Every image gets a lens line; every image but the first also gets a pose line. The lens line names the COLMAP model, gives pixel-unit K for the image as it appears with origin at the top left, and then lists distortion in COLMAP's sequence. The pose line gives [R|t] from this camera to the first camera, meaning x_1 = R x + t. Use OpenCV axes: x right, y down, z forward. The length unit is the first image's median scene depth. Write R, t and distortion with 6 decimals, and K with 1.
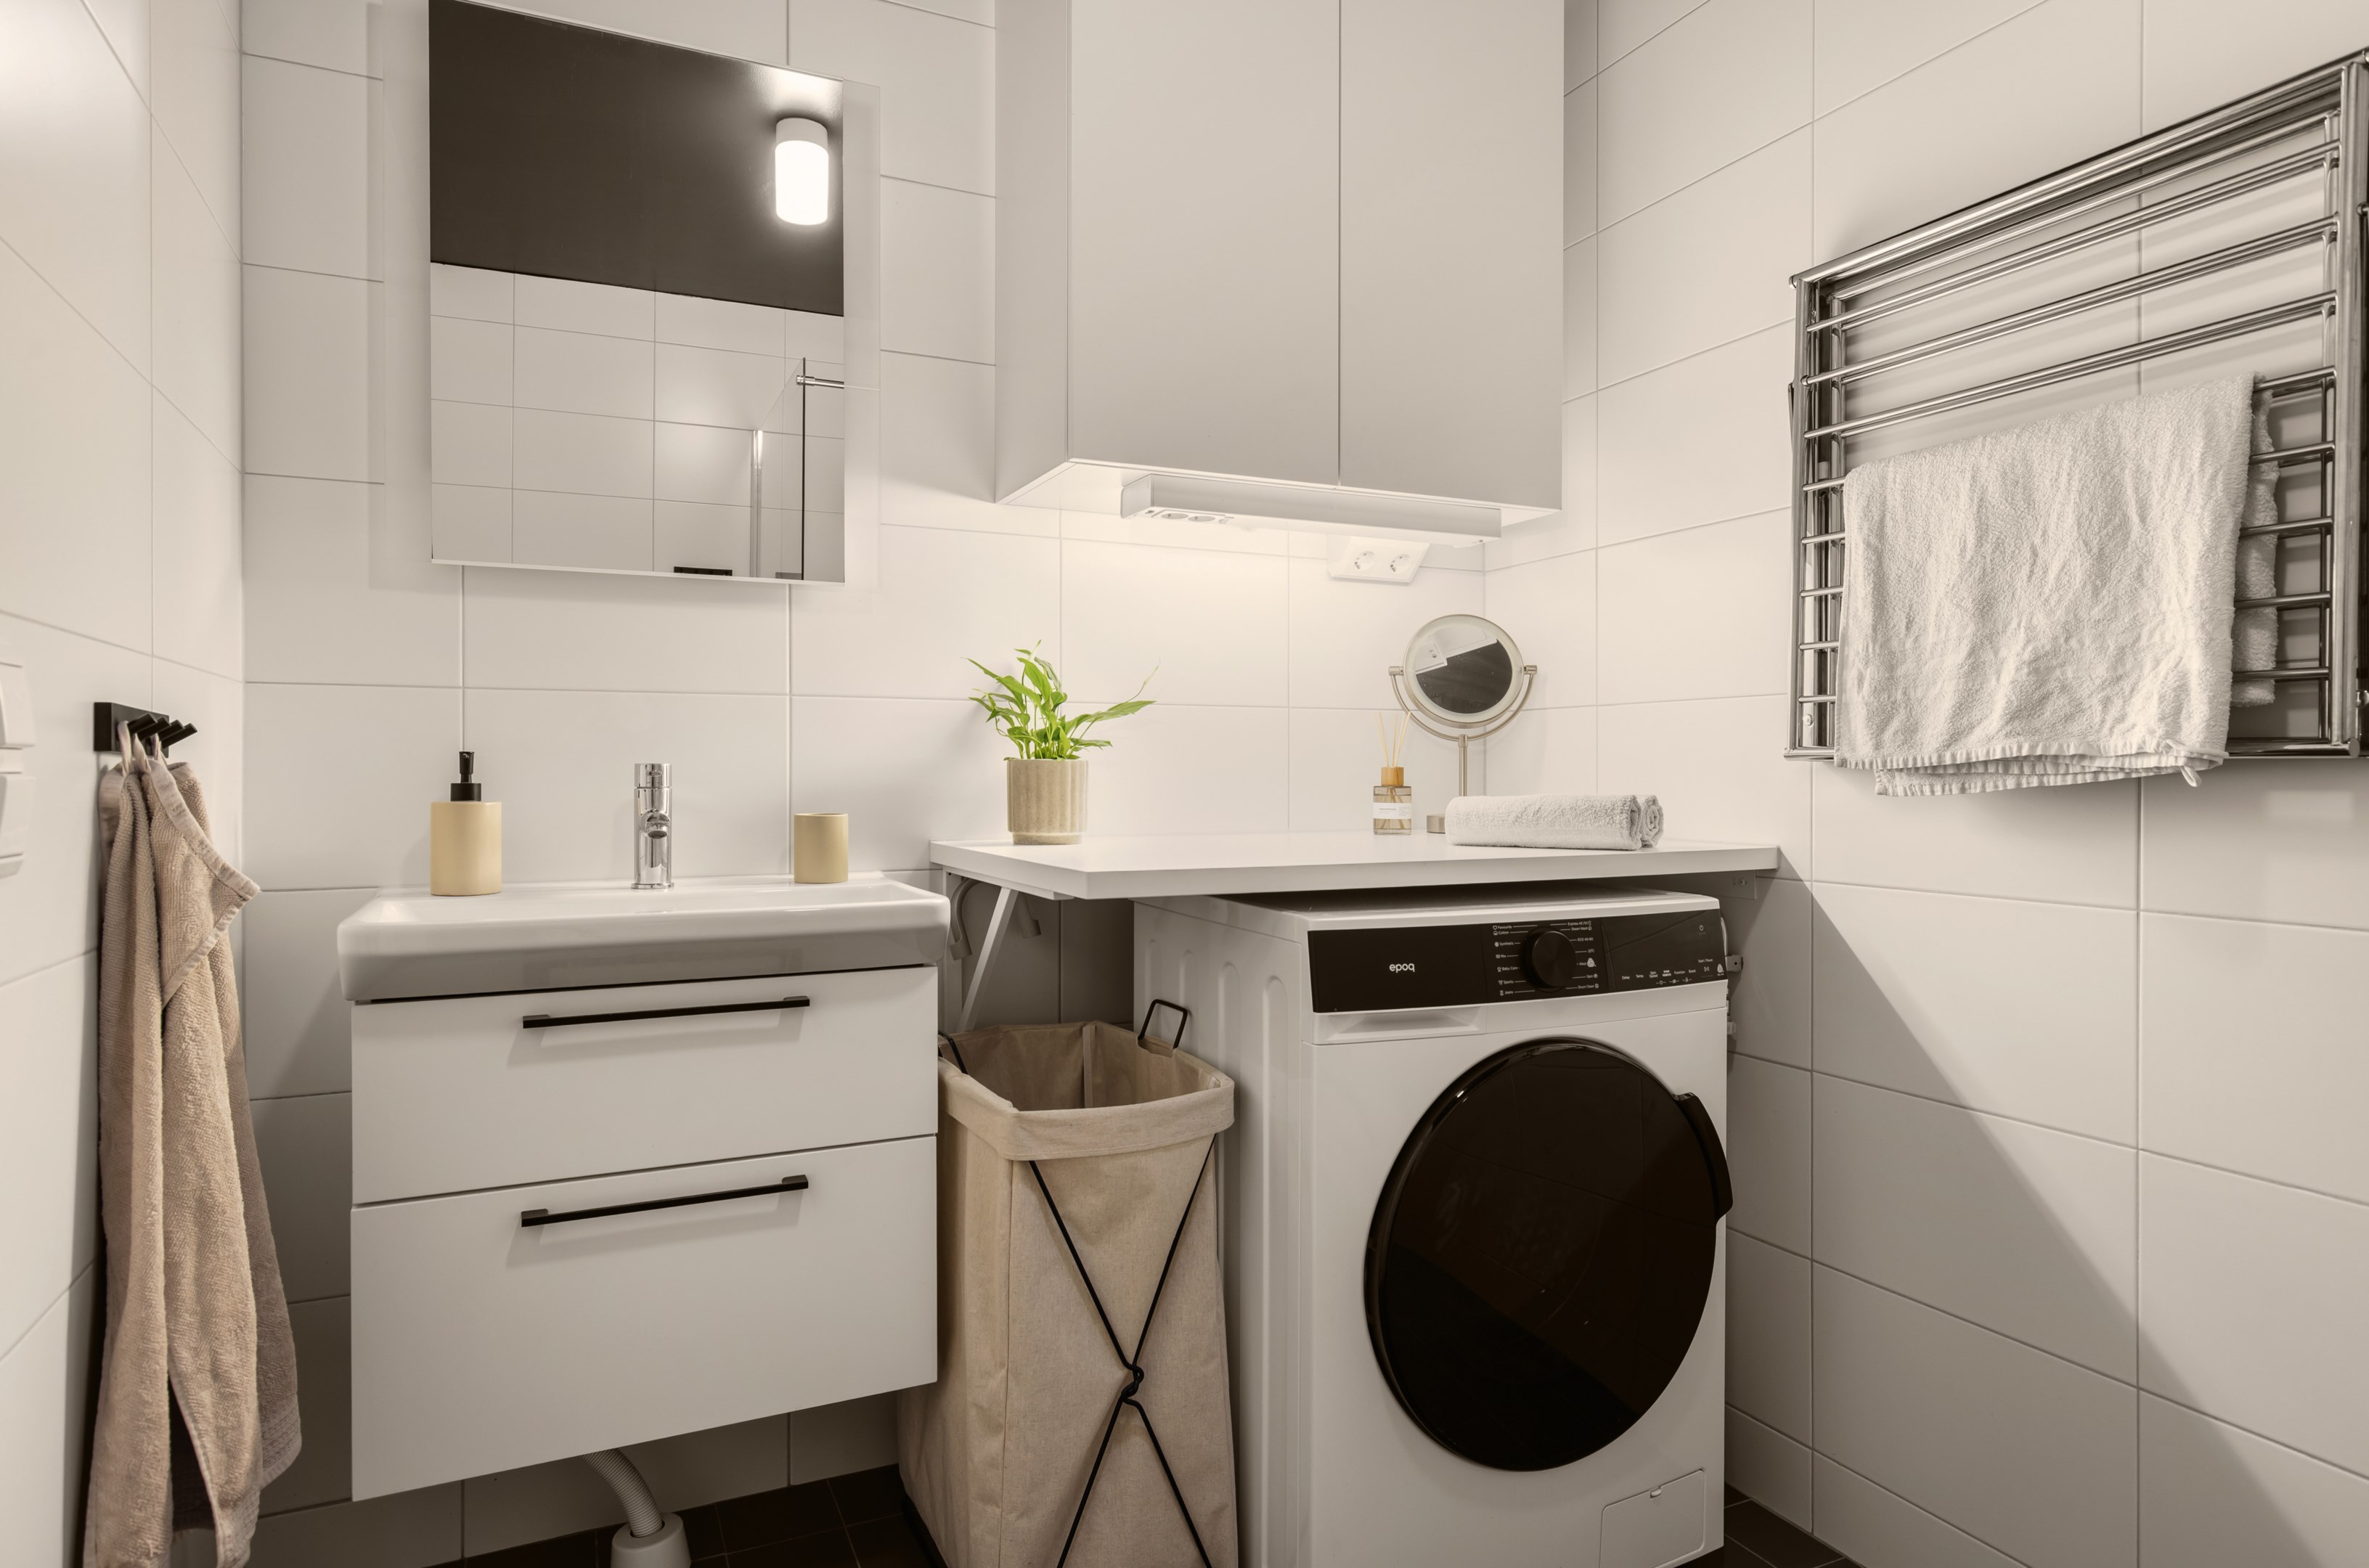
lens RADIAL K [[1341.9, 0, 1184.5], [0, 1341.9, 784.0], [0, 0, 1]] dist [0.024081, -0.010580]
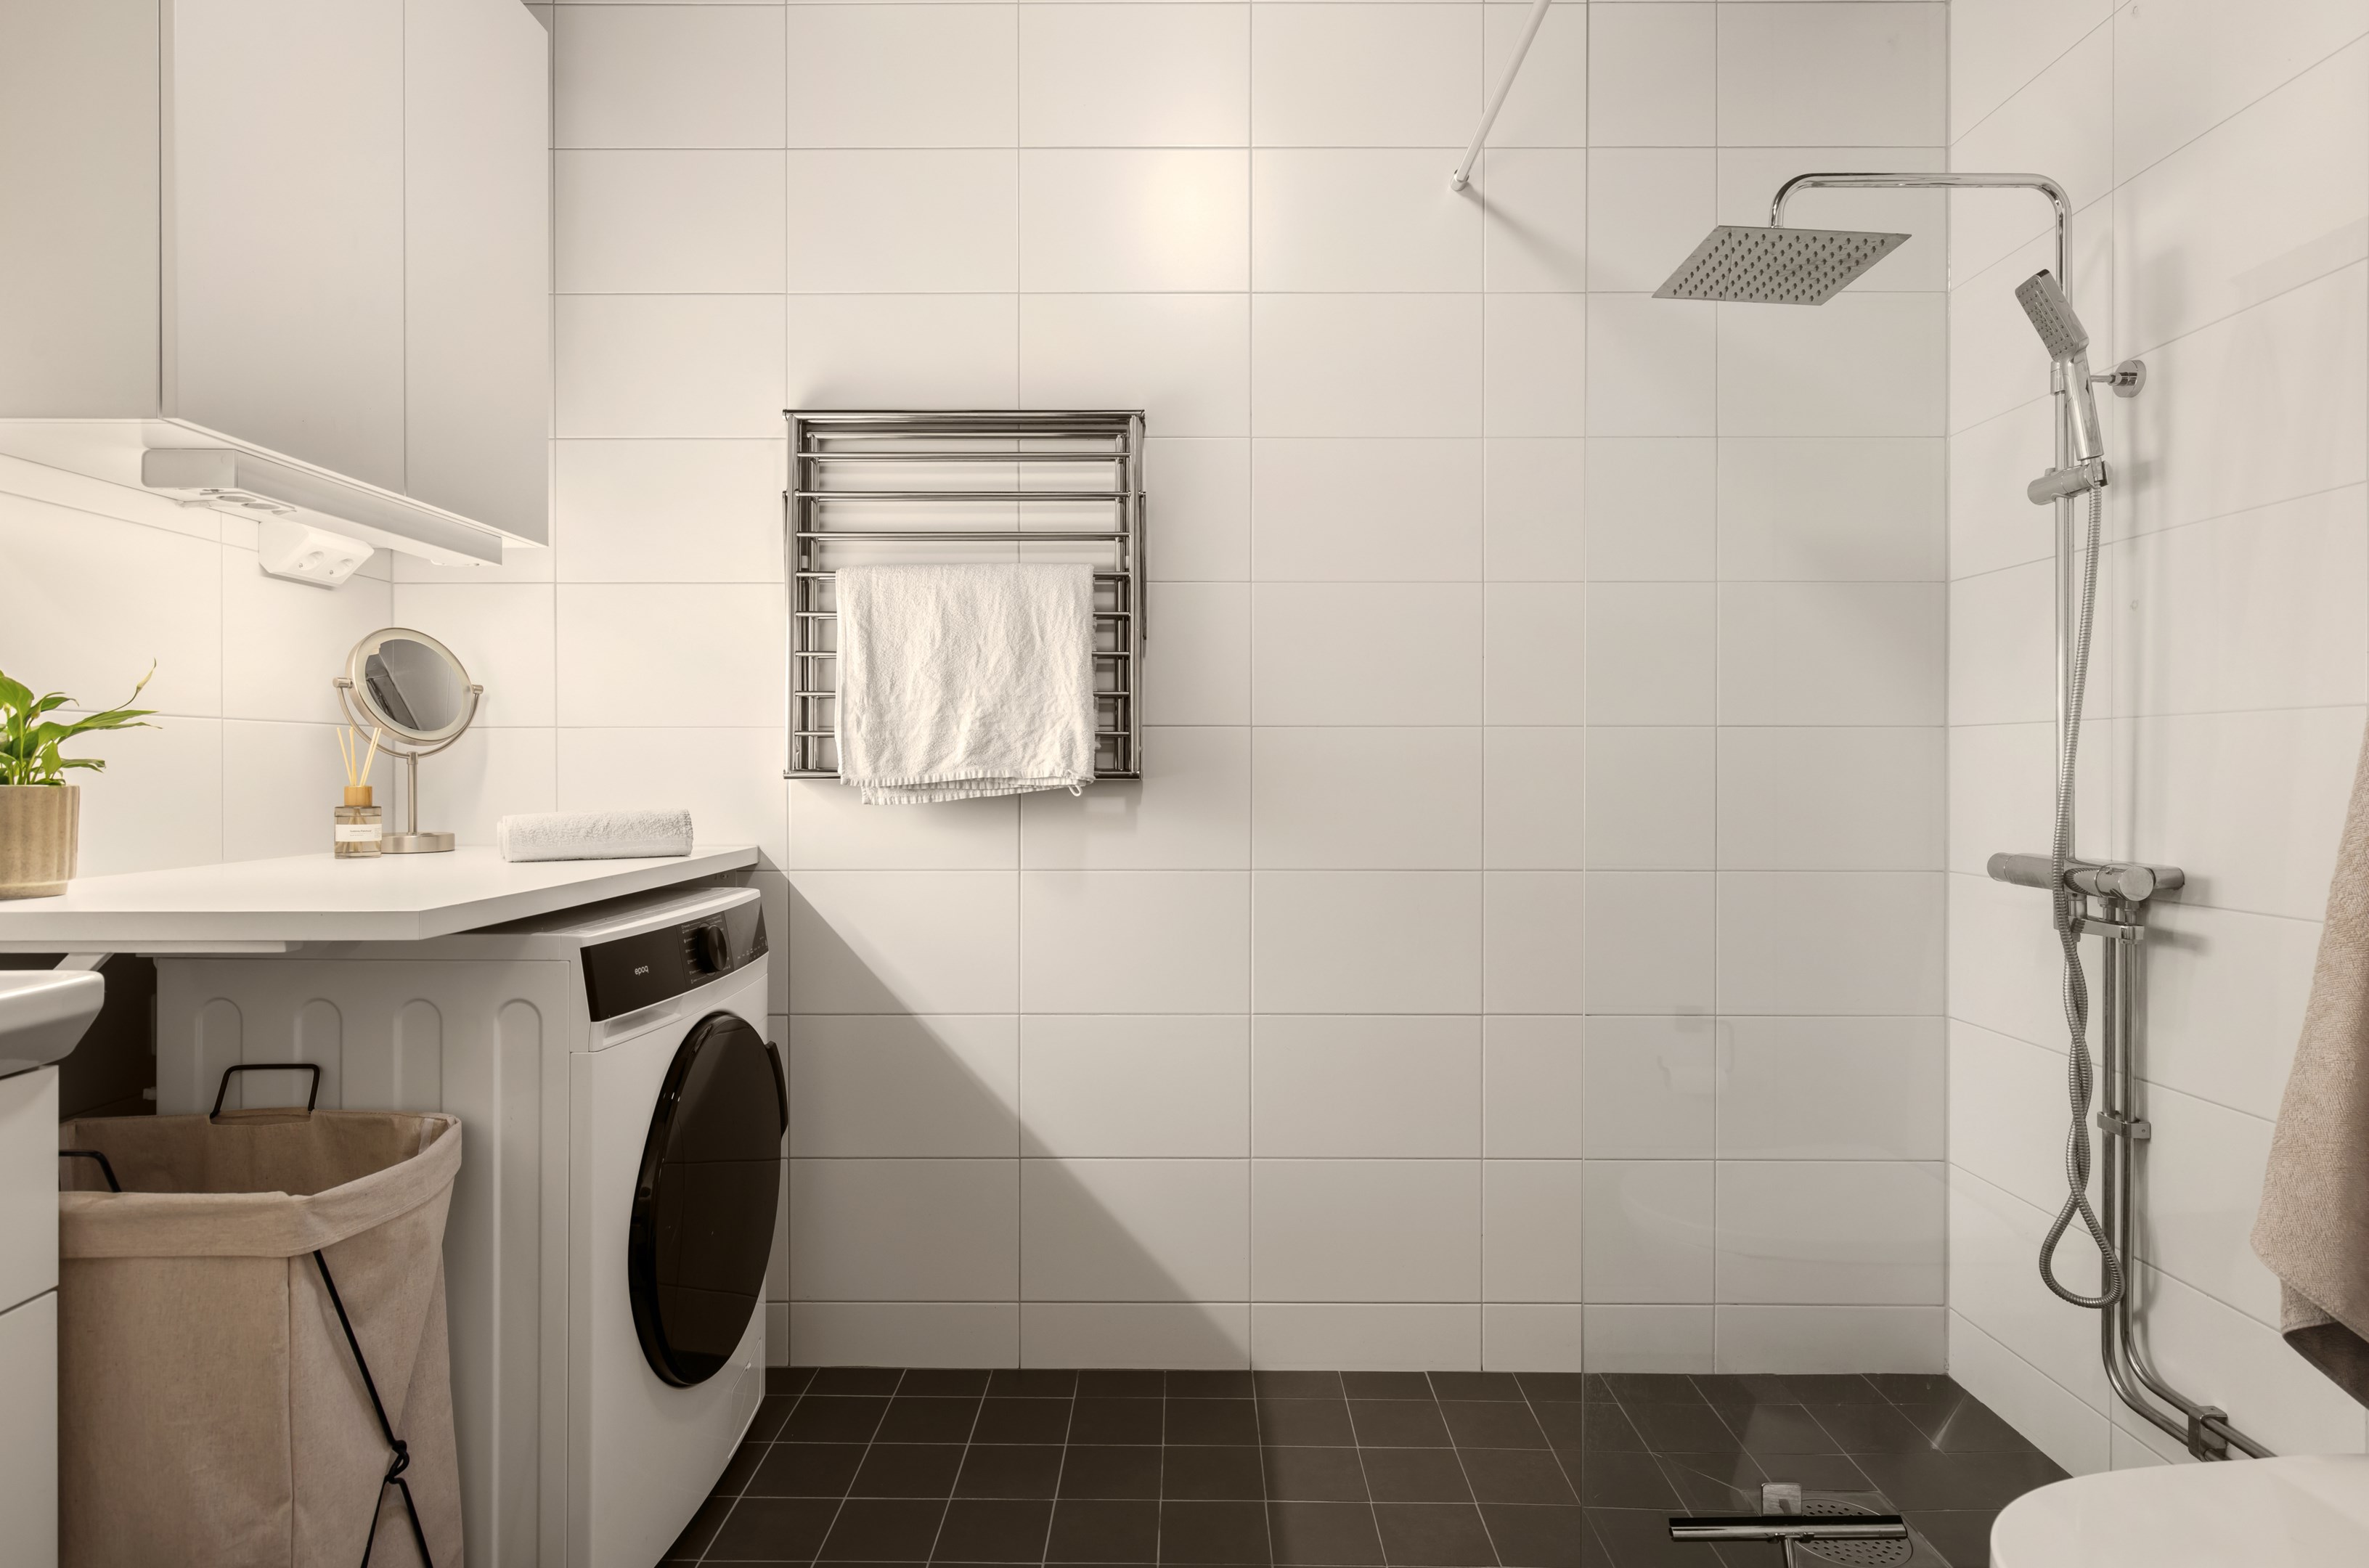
lens RADIAL K [[1341.9, 0, 1184.5], [0, 1341.9, 784.0], [0, 0, 1]] dist [0.024081, -0.010580]
pose [[0.424339, -0.012515, 0.905417, -0.657791], [0.010795, 0.999903, 0.008761, -0.023585], [-0.905439, 0.006057, 0.424433, 0.112522]]
